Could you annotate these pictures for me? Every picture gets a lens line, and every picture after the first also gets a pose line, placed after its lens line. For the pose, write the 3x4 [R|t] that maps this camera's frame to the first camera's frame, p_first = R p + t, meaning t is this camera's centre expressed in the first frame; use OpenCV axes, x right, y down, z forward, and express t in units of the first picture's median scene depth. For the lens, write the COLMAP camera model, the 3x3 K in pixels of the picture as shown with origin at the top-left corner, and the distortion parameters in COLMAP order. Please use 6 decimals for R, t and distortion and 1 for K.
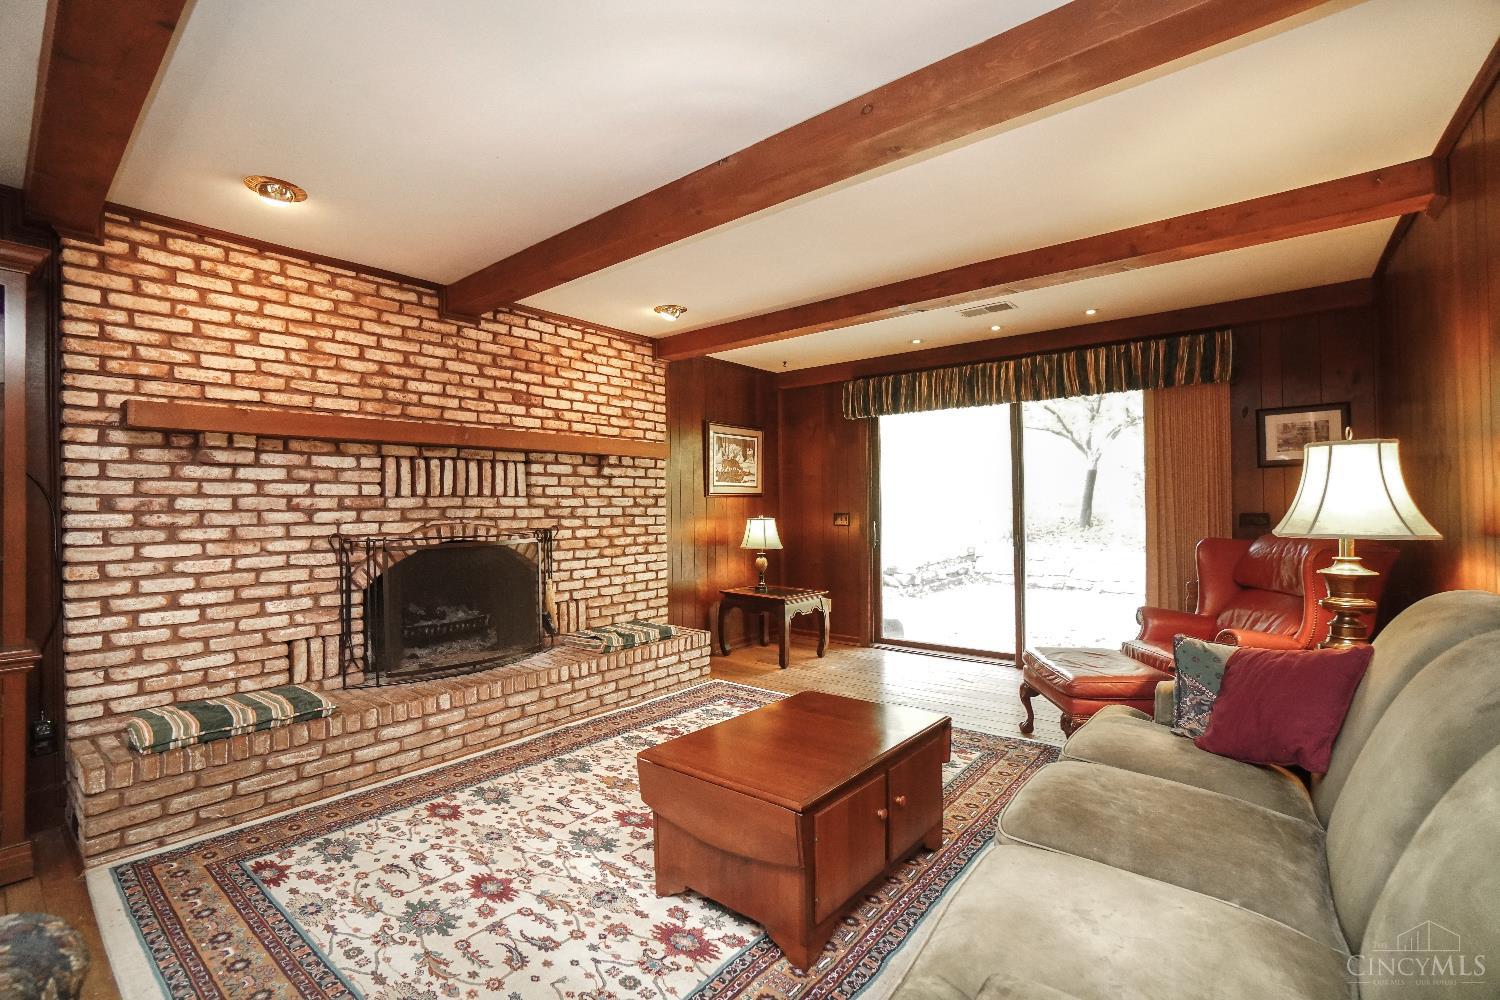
lens RADIAL K [[710.7, 0, 747.6], [0, 710.7, 504.2], [0, 0, 1]] dist [-0.003966, 0.000613]
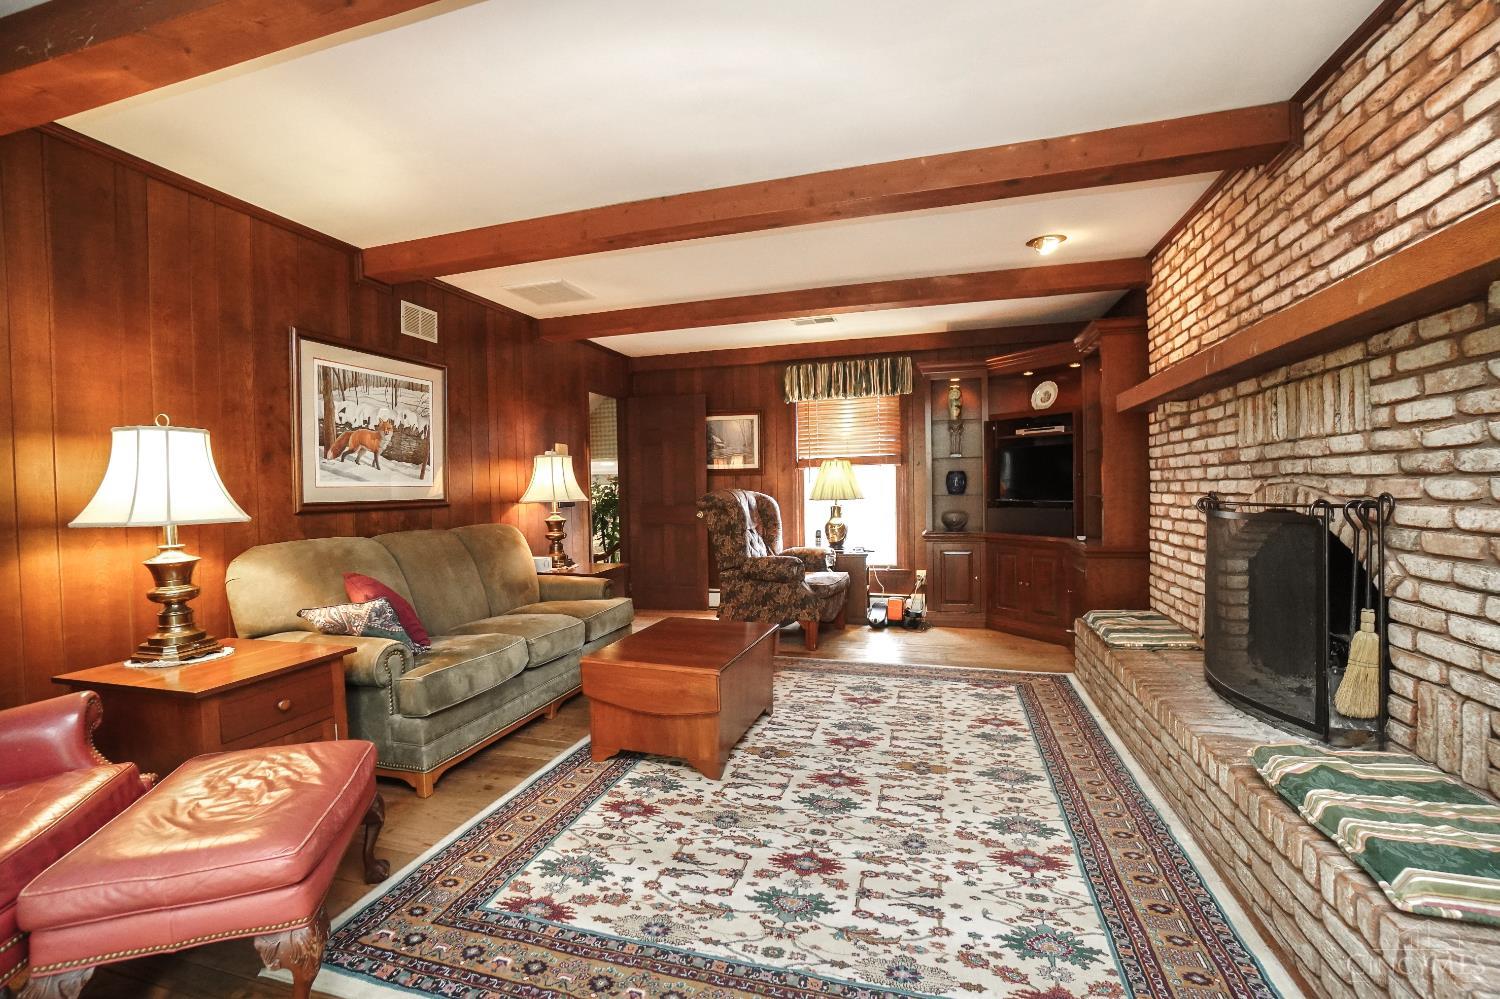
lens RADIAL K [[710.7, 0, 747.6], [0, 710.7, 503.7], [0, 0, 1]] dist [-0.003966, 0.000613]
pose [[-0.932166, 0.035734, -0.360263, 0.392260], [0.033208, 0.999361, 0.013200, 0.026769], [0.360504, 0.000341, -0.932757, 1.955228]]
